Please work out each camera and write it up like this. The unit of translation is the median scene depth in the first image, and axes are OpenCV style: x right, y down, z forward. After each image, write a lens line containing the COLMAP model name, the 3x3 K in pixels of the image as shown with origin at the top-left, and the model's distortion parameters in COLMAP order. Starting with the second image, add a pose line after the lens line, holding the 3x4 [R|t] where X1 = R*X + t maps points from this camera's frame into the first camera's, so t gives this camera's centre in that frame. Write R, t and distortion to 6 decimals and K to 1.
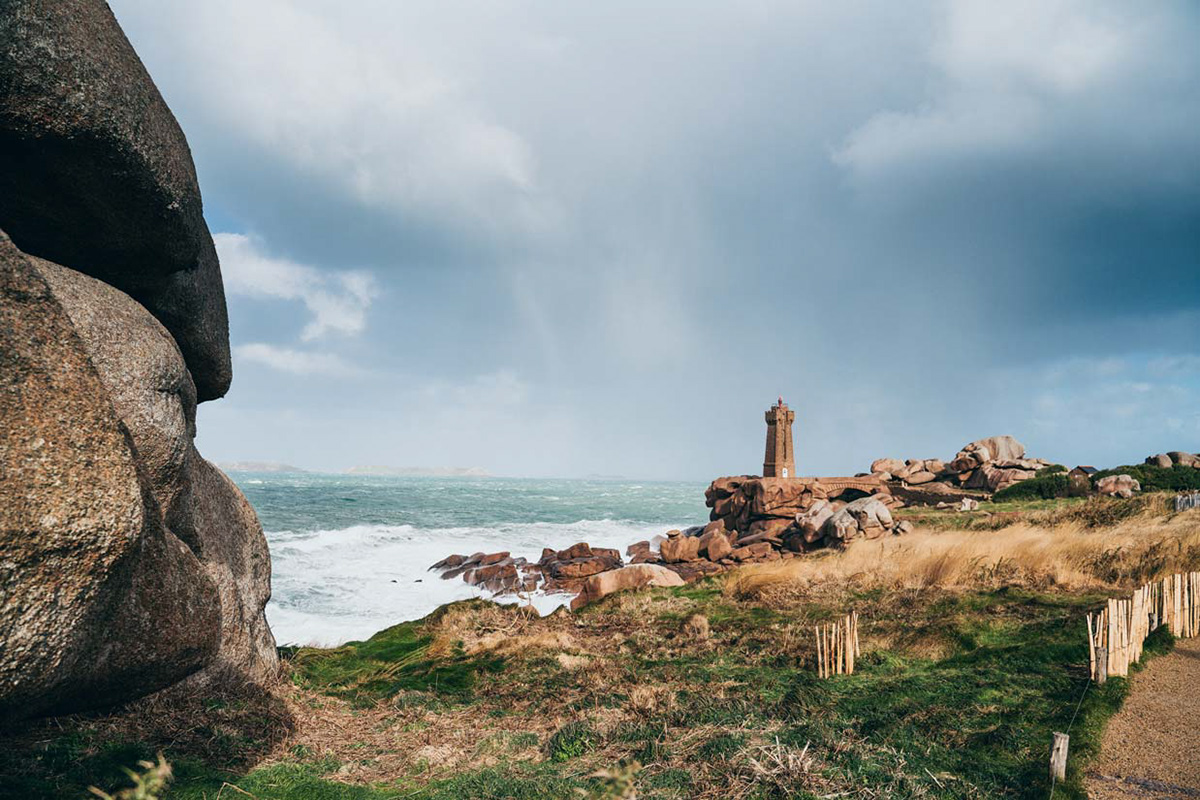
lens RADIAL K [[993.2, 0, 603.9], [0, 993.2, 403.5], [0, 0, 1]] dist [-0.096370, -0.002202]
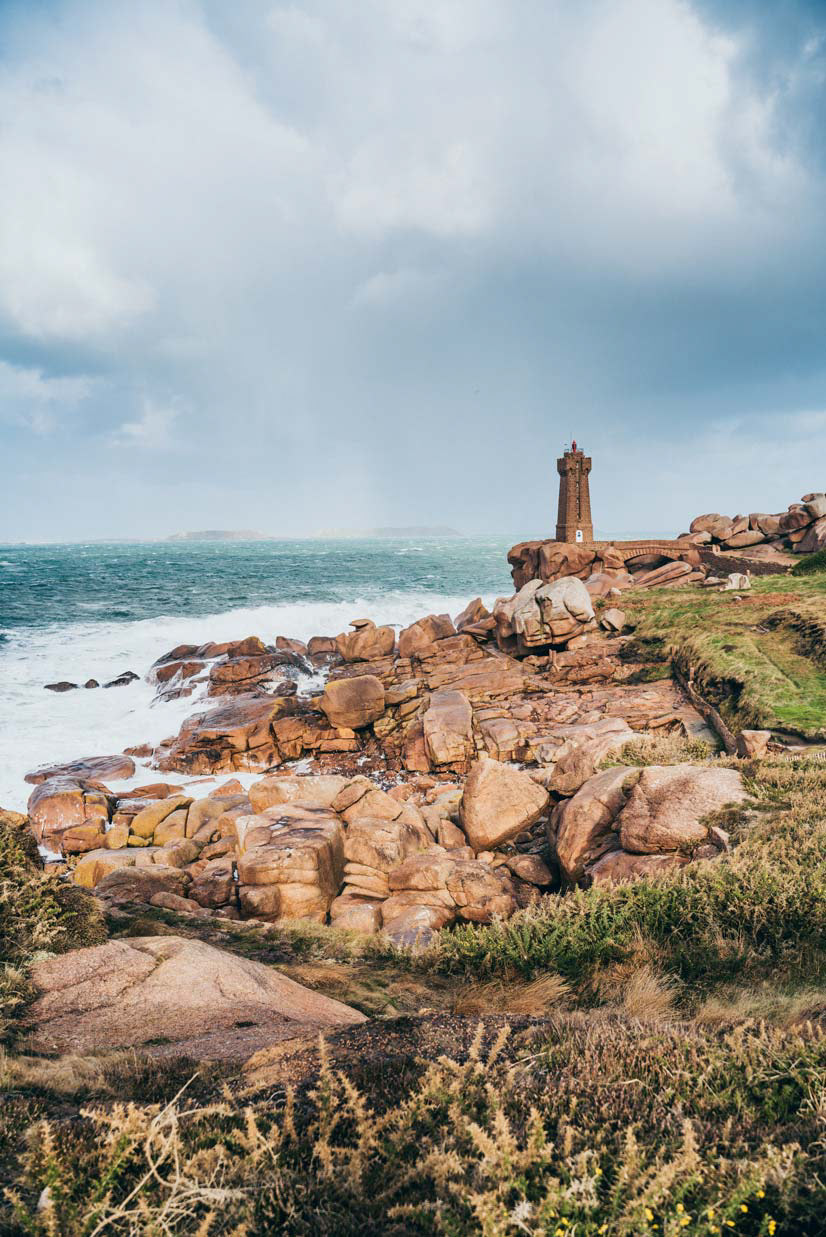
lens RADIAL K [[1023.8, 0, 410.5], [0, 1023.8, 619.3], [0, 0, 1]] dist [-0.096370, -0.002202]
pose [[0.985154, -0.018491, -0.170673, 0.195007], [0.044974, 0.987259, 0.152631, 0.005028], [0.165676, -0.158041, 0.973434, 0.174700]]
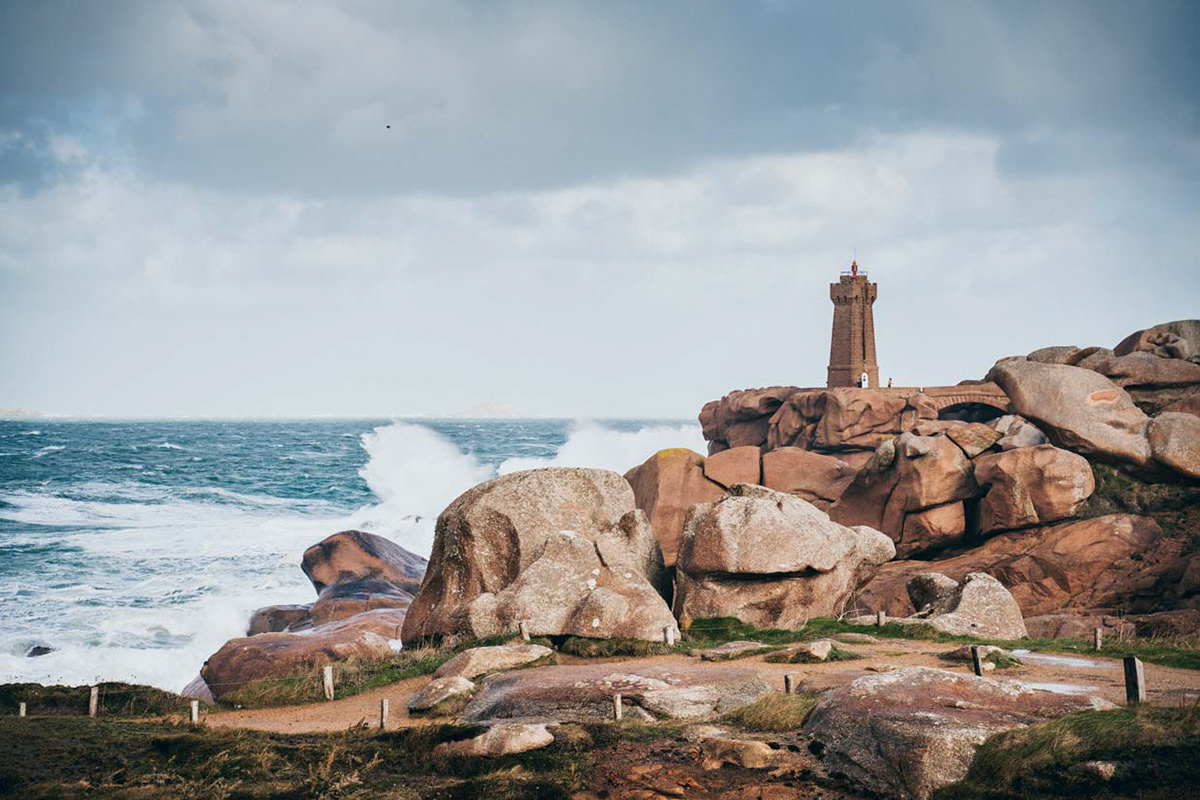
lens RADIAL K [[2416.9, 0, 599.7], [0, 2416.9, 399.7], [0, 0, 1]] dist [0.061747, 0.000000]
pose [[0.965729, -0.015192, 0.259106, -0.399911], [-0.003881, 0.997329, 0.072940, -0.031648], [-0.259522, -0.071446, 0.963091, -0.474303]]
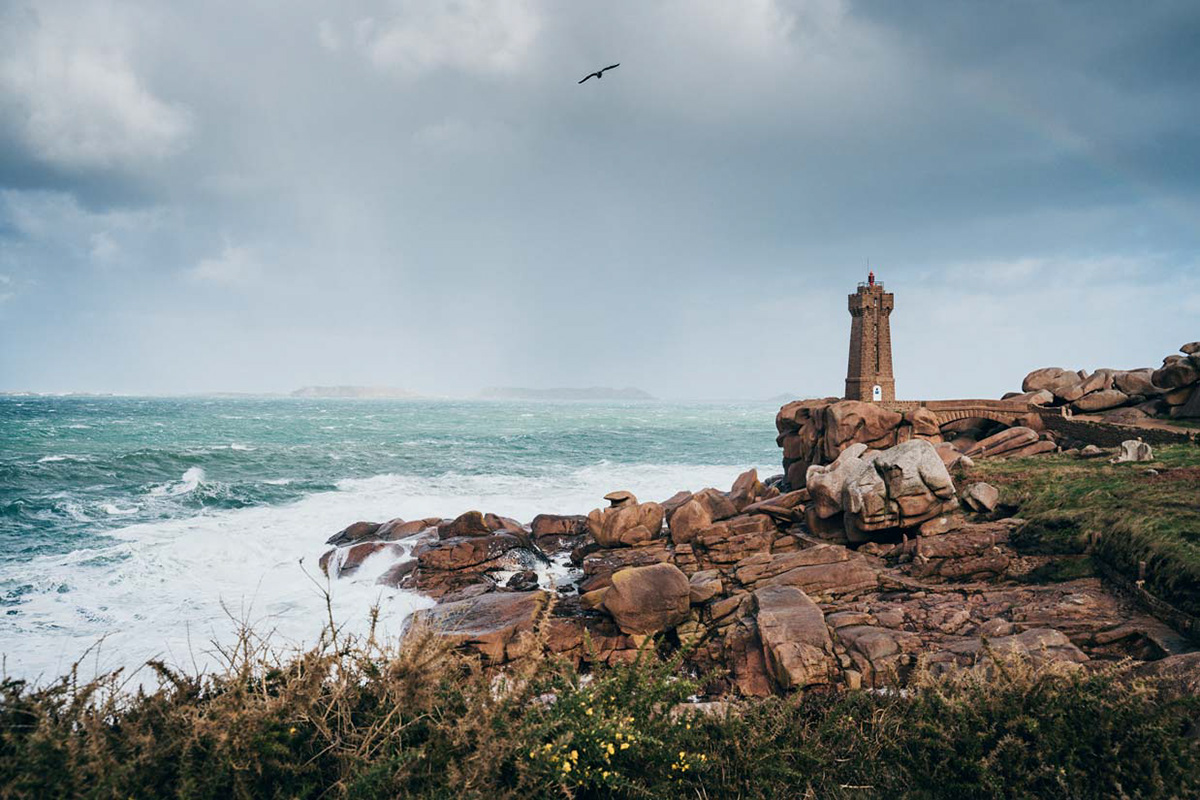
lens RADIAL K [[1261.0, 0, 600.6], [0, 1261.0, 396.4], [0, 0, 1]] dist [0.003330, 0.000000]
pose [[0.987017, -0.009206, -0.160355, 0.143804], [0.020685, 0.997328, 0.070060, 0.013596], [0.159281, -0.072467, 0.984570, 0.200646]]
